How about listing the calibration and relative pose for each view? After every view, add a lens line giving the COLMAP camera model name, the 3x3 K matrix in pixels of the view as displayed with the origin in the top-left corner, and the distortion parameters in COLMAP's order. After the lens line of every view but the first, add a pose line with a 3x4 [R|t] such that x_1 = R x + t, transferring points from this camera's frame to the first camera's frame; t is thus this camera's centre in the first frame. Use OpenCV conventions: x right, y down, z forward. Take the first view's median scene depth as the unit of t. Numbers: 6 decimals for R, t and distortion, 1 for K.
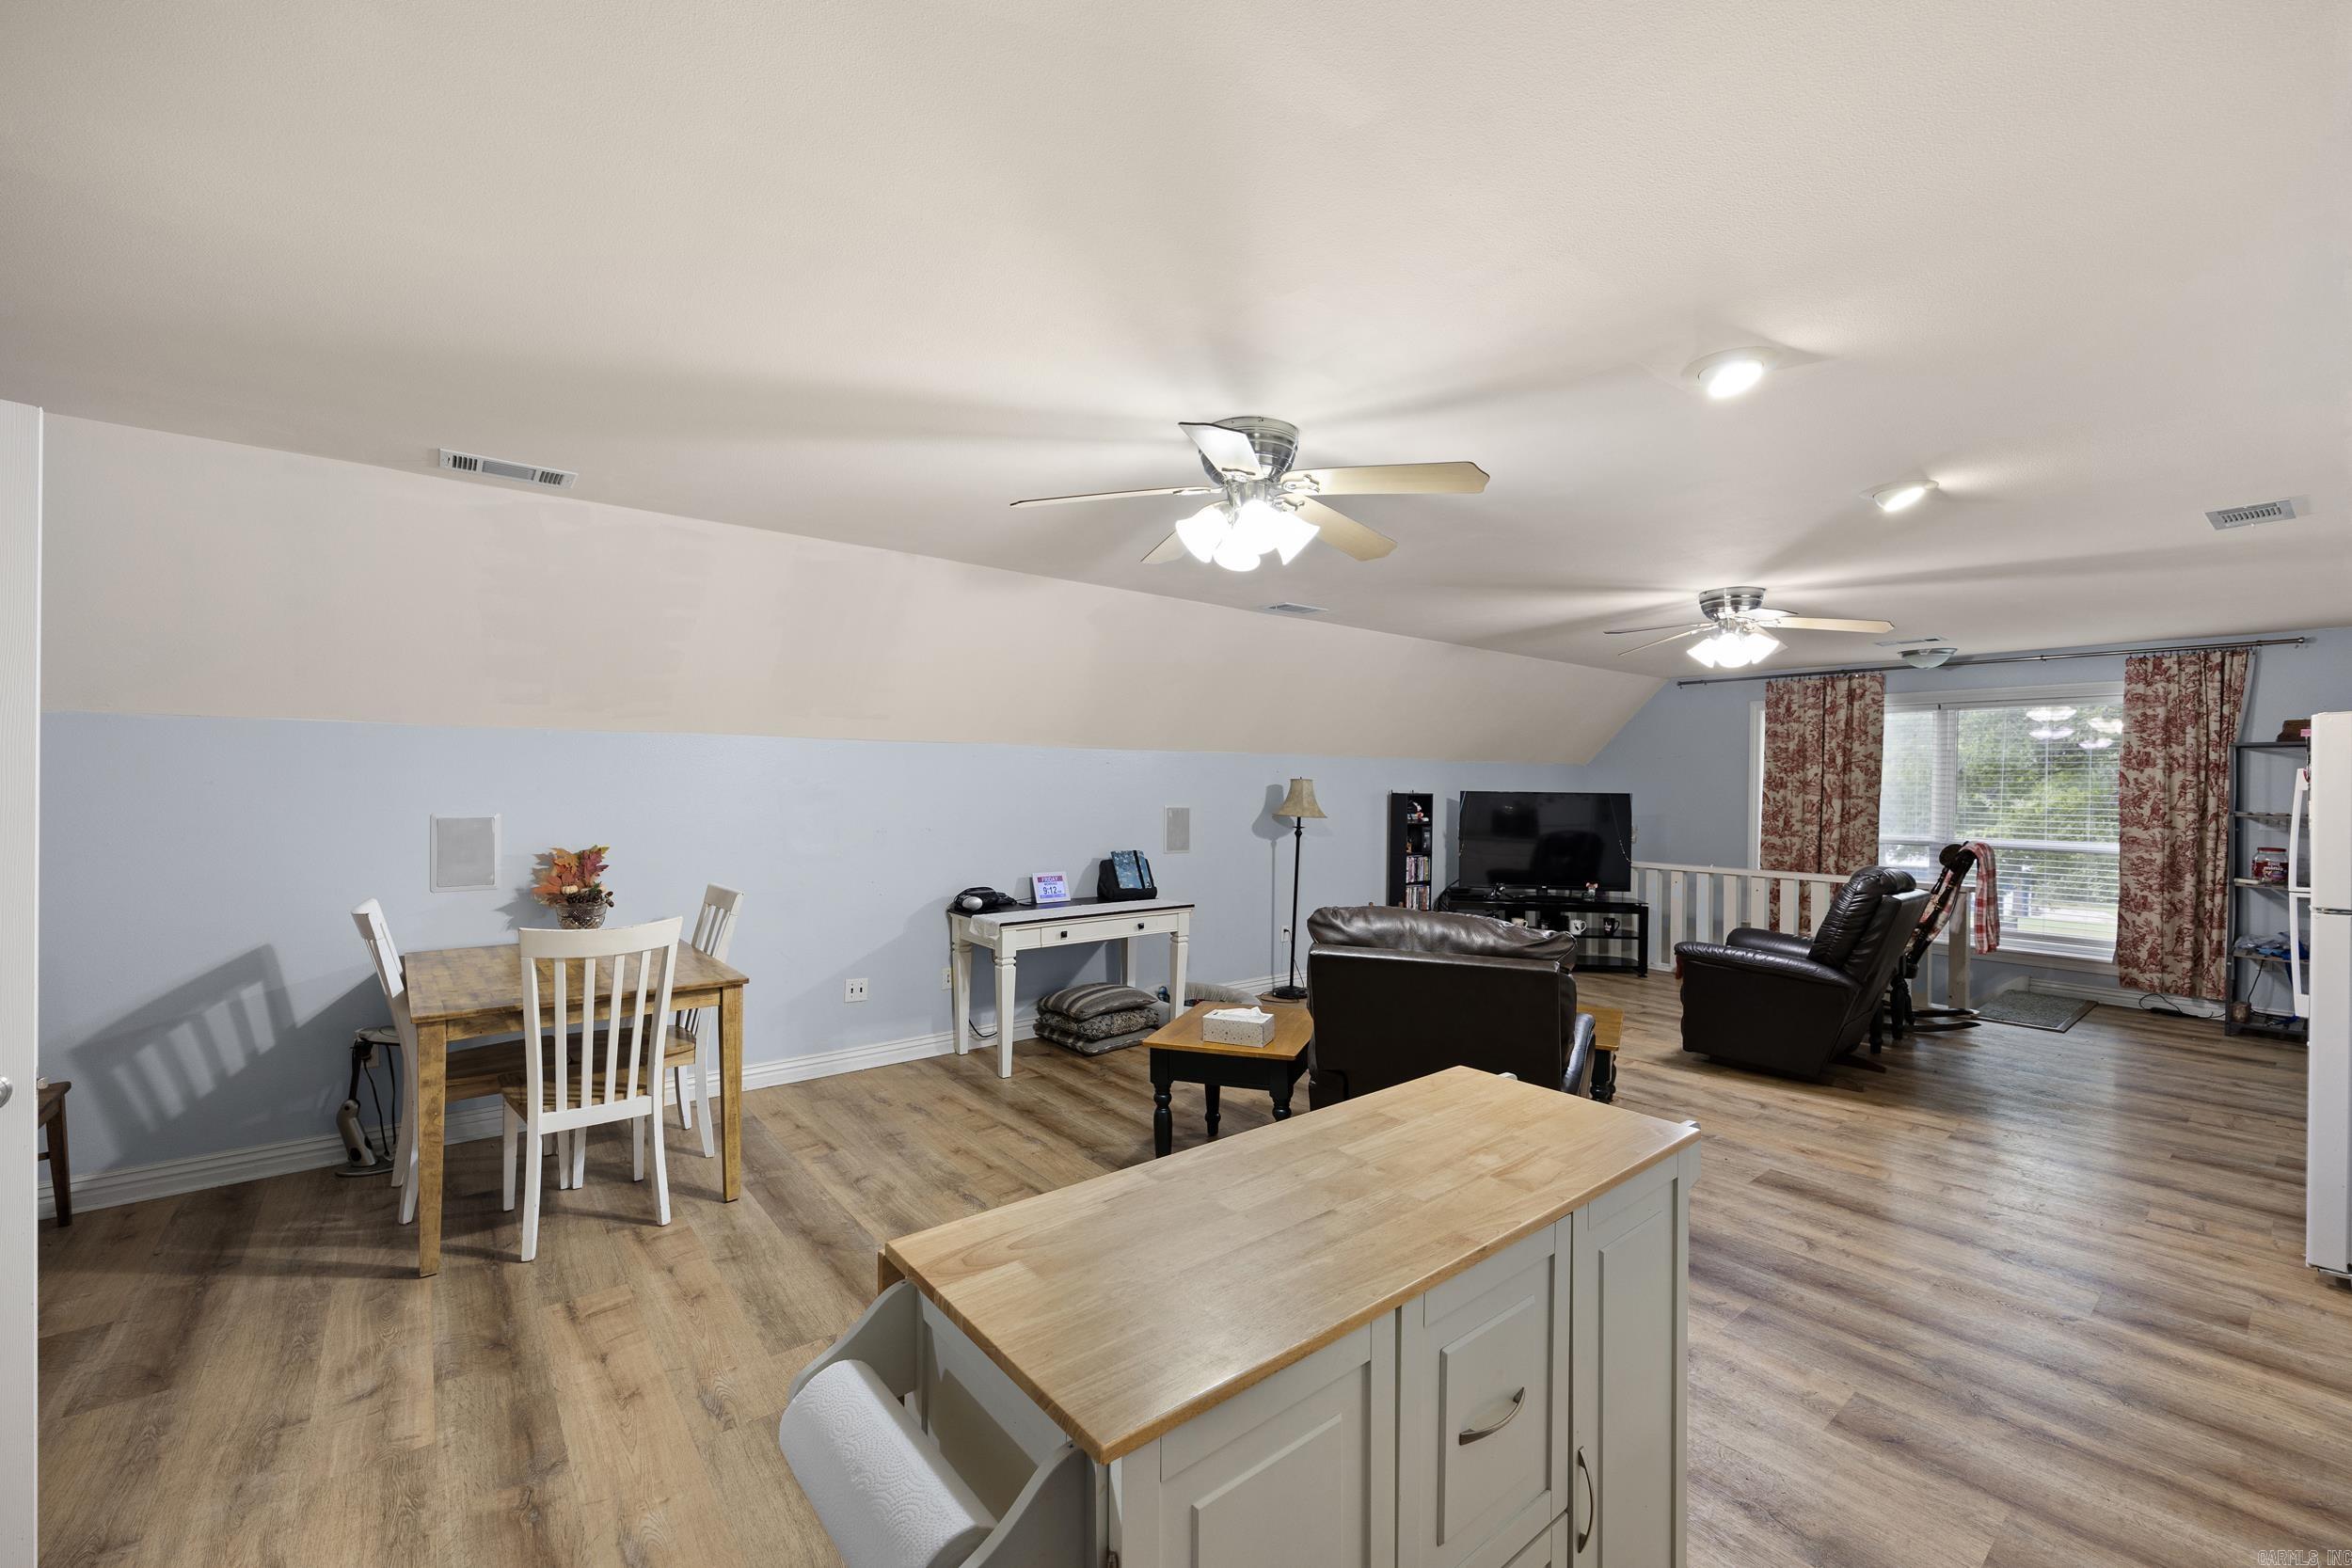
lens RADIAL K [[943.8, 0, 1176.0], [0, 943.8, 784.0], [0, 0, 1]] dist [0.000158, -0.000023]
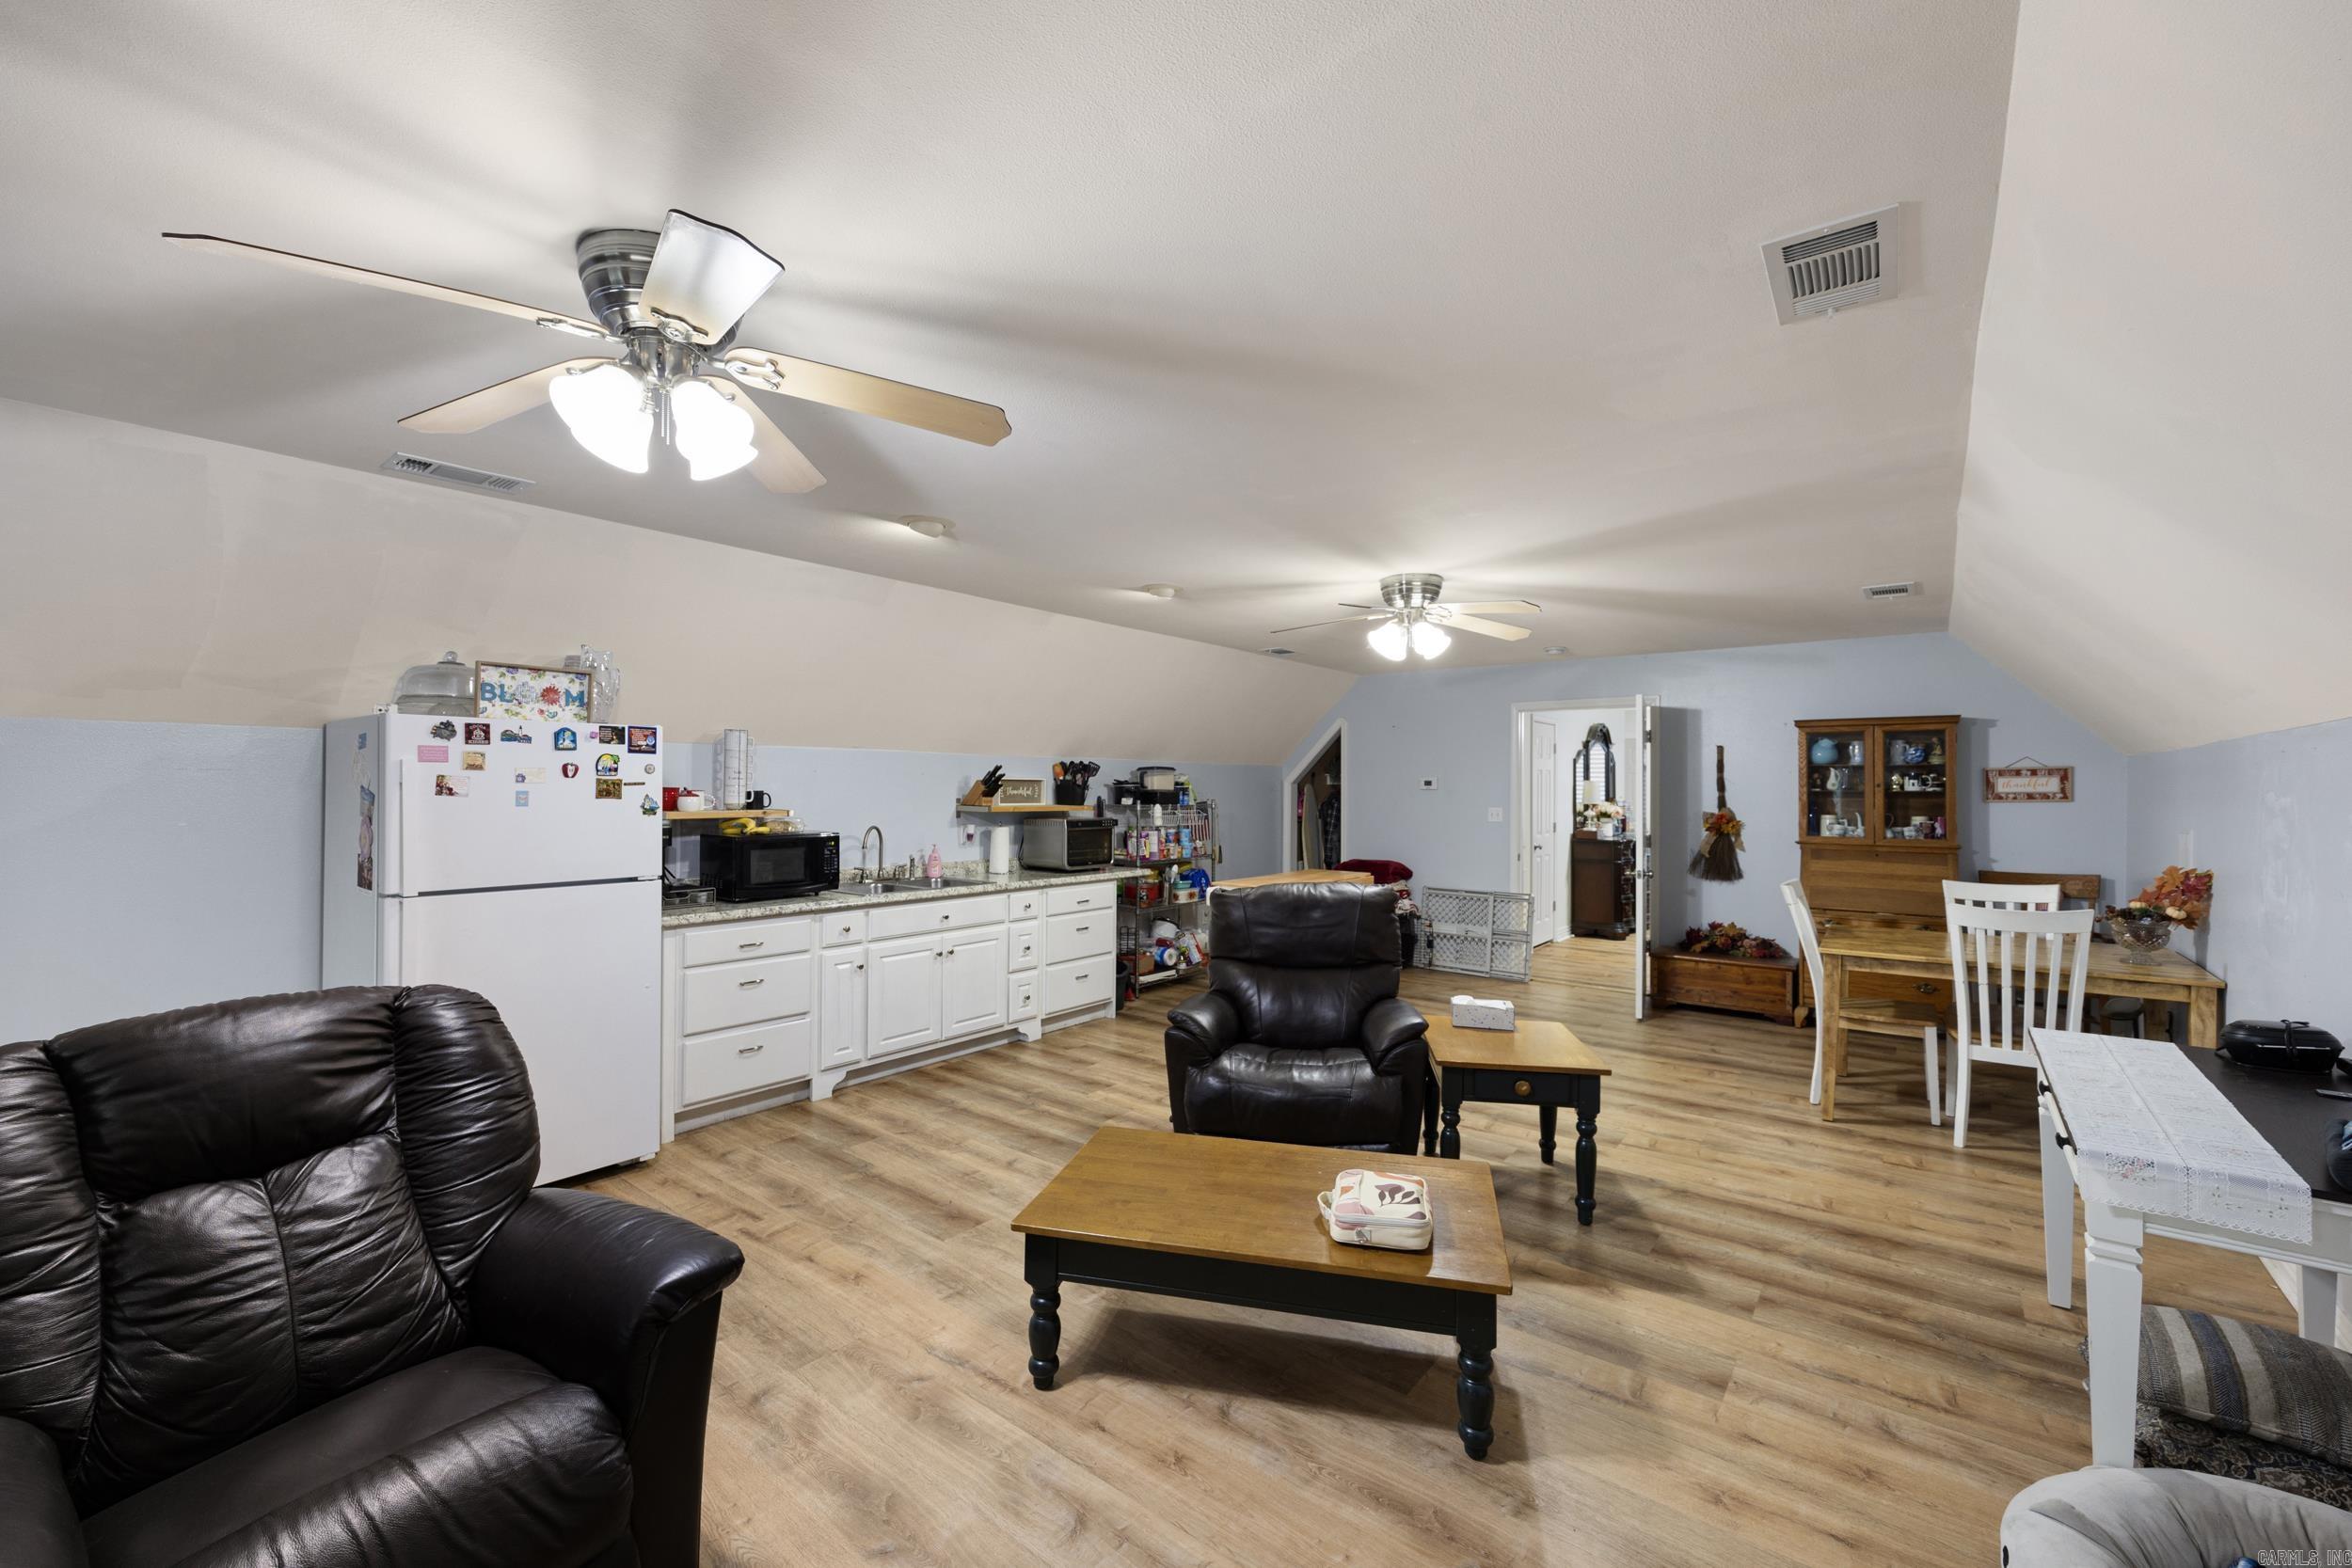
lens RADIAL K [[943.8, 0, 1176.0], [0, 943.8, 784.0], [0, 0, 1]] dist [0.000158, -0.000023]
pose [[-0.974650, -0.012341, -0.223393, 0.518141], [-0.010386, 0.999897, -0.009923, 0.004477], [0.223493, -0.007351, -0.974678, 1.564343]]
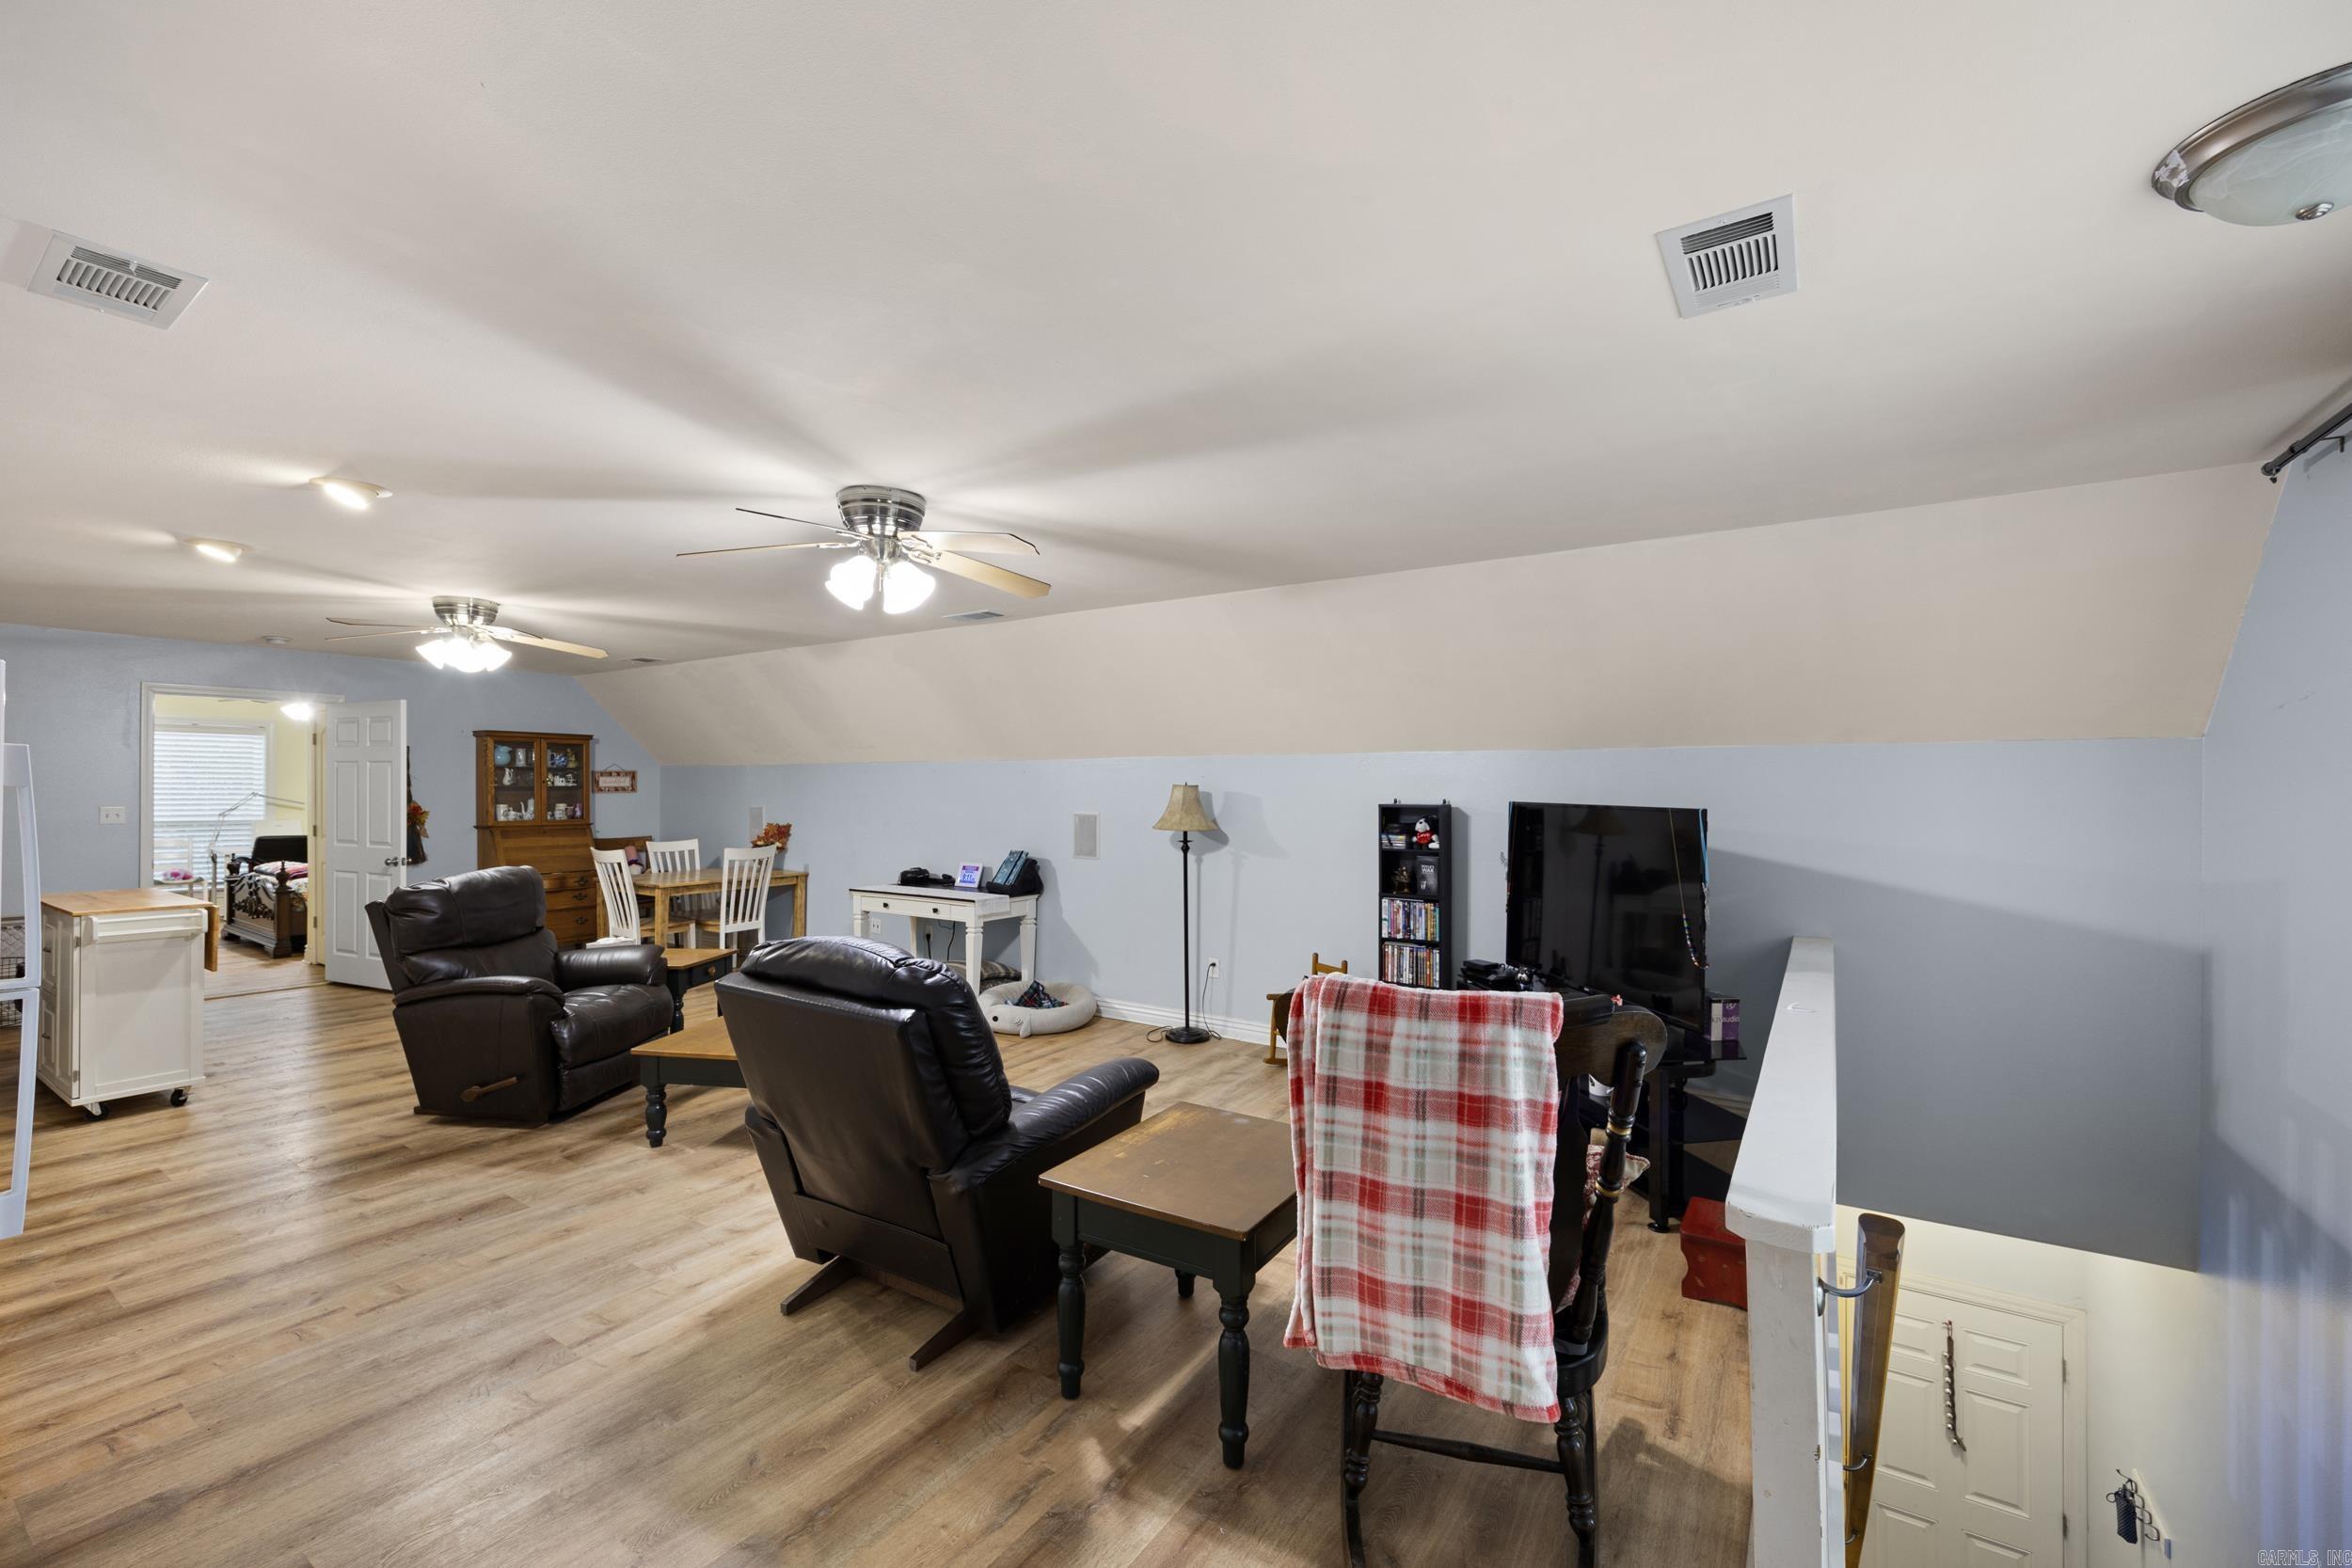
lens RADIAL K [[961.8, 0, 1176.0], [0, 961.8, 784.0], [0, 0, 1]] dist [-0.002188, -0.000100]
pose [[0.300805, -0.009594, -0.953637, 1.428574], [-0.000533, 0.999948, -0.010228, 0.005479], [0.953686, 0.003585, 0.300784, 1.099763]]
